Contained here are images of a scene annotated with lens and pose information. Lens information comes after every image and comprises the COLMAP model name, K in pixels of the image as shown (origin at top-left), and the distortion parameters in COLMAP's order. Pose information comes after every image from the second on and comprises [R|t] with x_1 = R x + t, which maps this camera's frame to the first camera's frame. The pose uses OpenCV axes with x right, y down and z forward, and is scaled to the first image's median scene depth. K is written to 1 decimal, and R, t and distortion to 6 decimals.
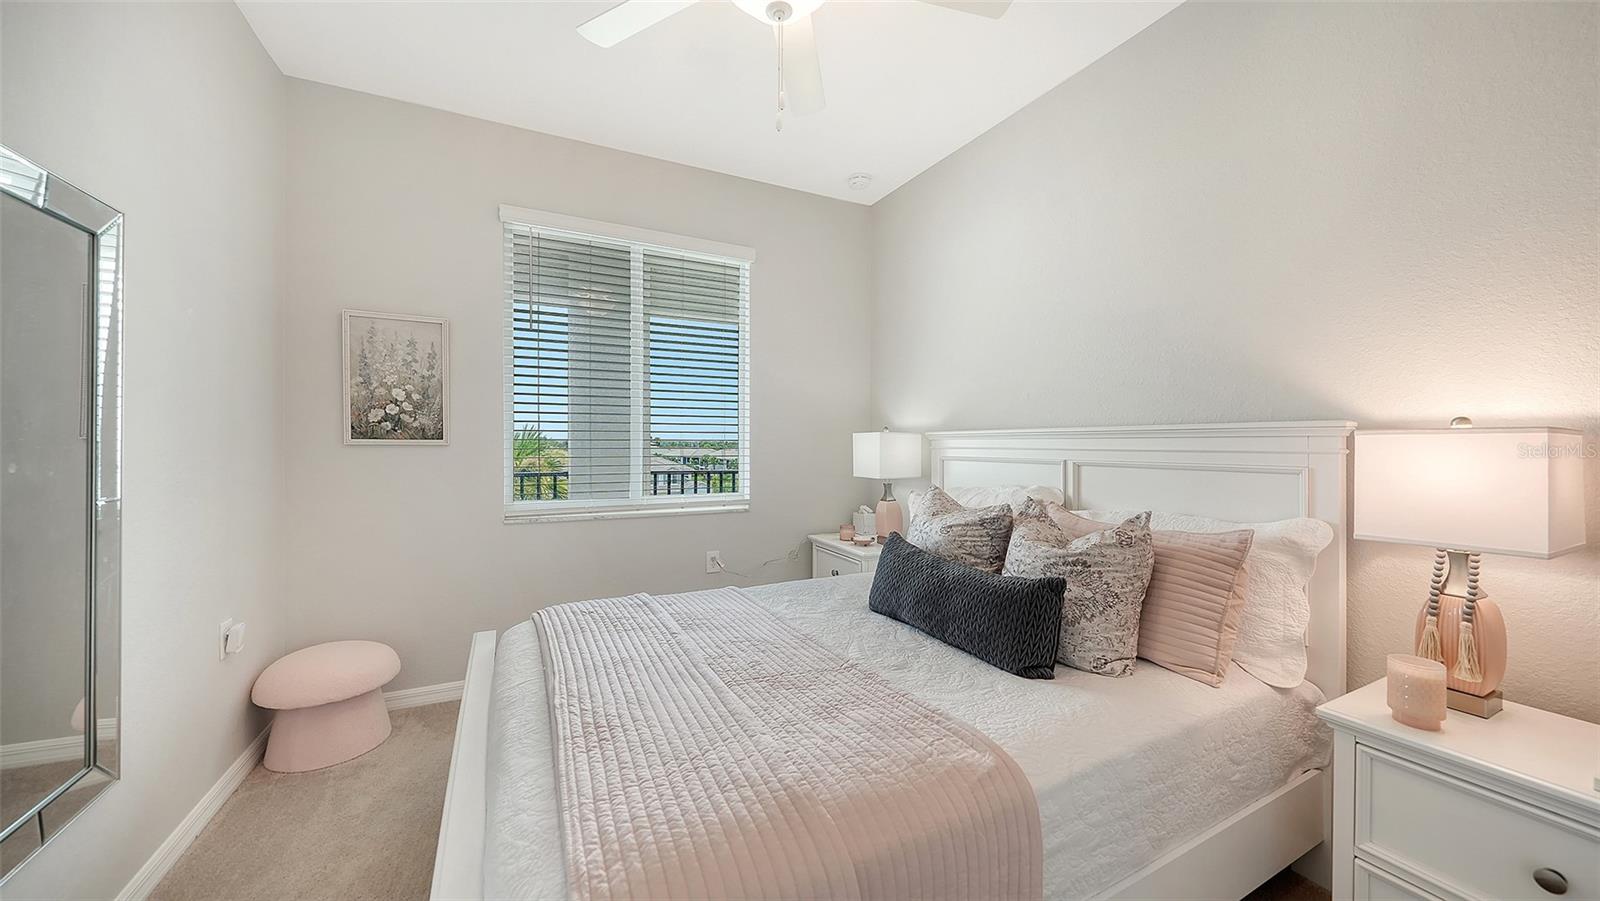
lens RADIAL K [[568.7, 0, 809.5], [0, 568.7, 453.1], [0, 0, 1]] dist [-0.005608, -0.000050]
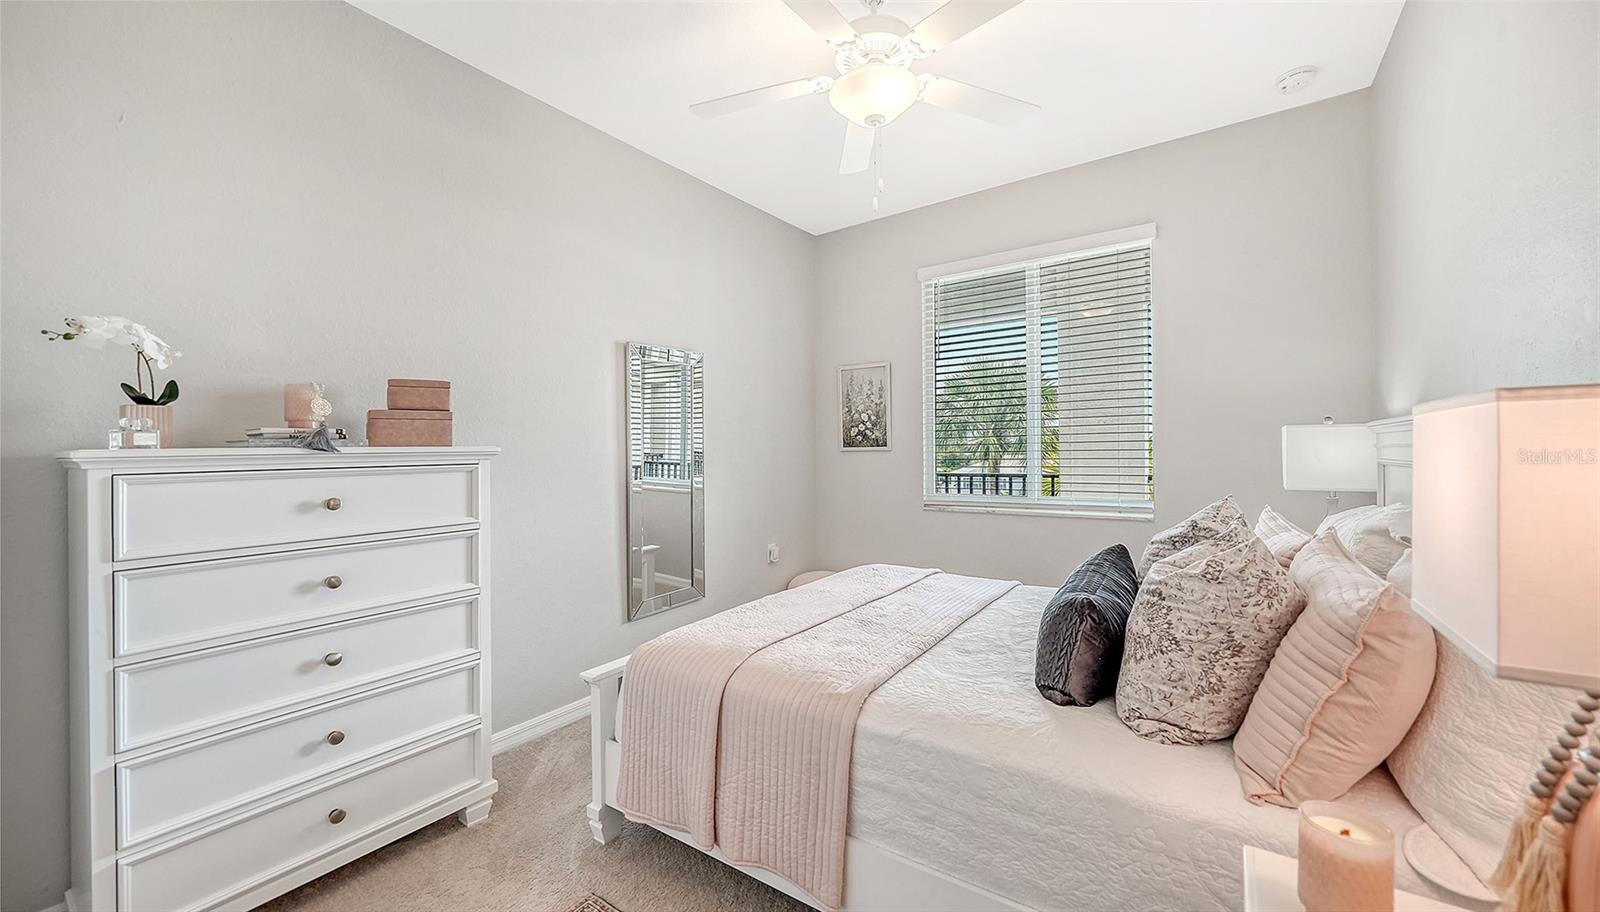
lens RADIAL K [[595.5, 0, 807.9], [0, 595.5, 448.0], [0, 0, 1]] dist [0.001489, 0.000032]
pose [[0.480859, -0.013440, -0.876695, 0.595710], [-0.000807, 0.999875, -0.015771, 0.003461], [0.876798, 0.008291, 0.480788, 0.108050]]
